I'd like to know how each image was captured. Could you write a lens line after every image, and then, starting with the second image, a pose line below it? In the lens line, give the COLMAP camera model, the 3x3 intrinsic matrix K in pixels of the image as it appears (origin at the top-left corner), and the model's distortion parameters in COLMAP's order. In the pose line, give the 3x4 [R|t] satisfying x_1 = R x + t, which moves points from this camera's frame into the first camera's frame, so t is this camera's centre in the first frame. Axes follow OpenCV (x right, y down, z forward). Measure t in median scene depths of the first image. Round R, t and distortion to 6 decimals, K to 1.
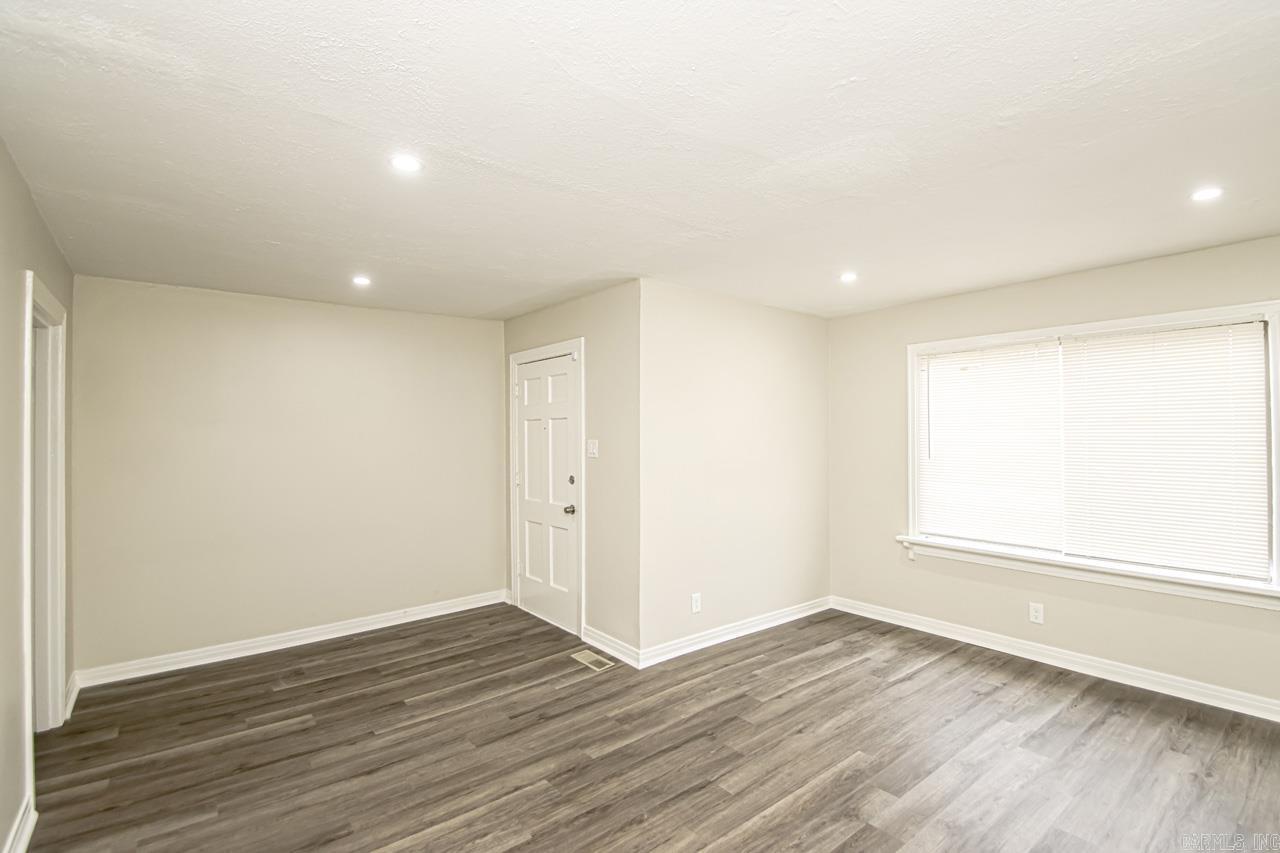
lens RADIAL K [[589.1, 0, 650.4], [0, 589.1, 430.1], [0, 0, 1]] dist [0.004562, -0.013246]
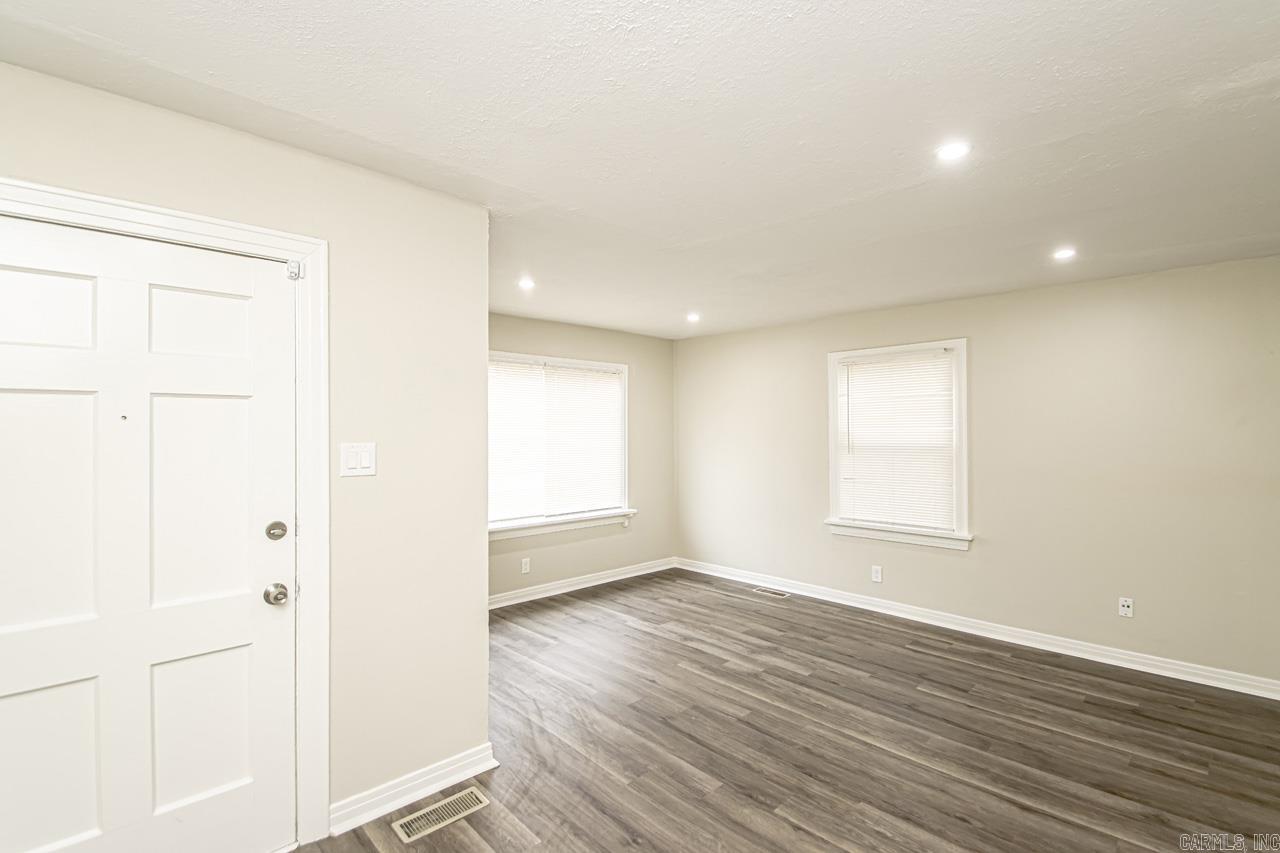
lens RADIAL K [[589.1, 0, 650.4], [0, 589.1, 430.1], [0, 0, 1]] dist [0.004562, -0.013246]
pose [[-0.096862, 0.002001, 0.995296, -0.962695], [-0.007625, 0.999967, -0.002752, 0.005486], [-0.995269, -0.007856, -0.096843, 1.154032]]
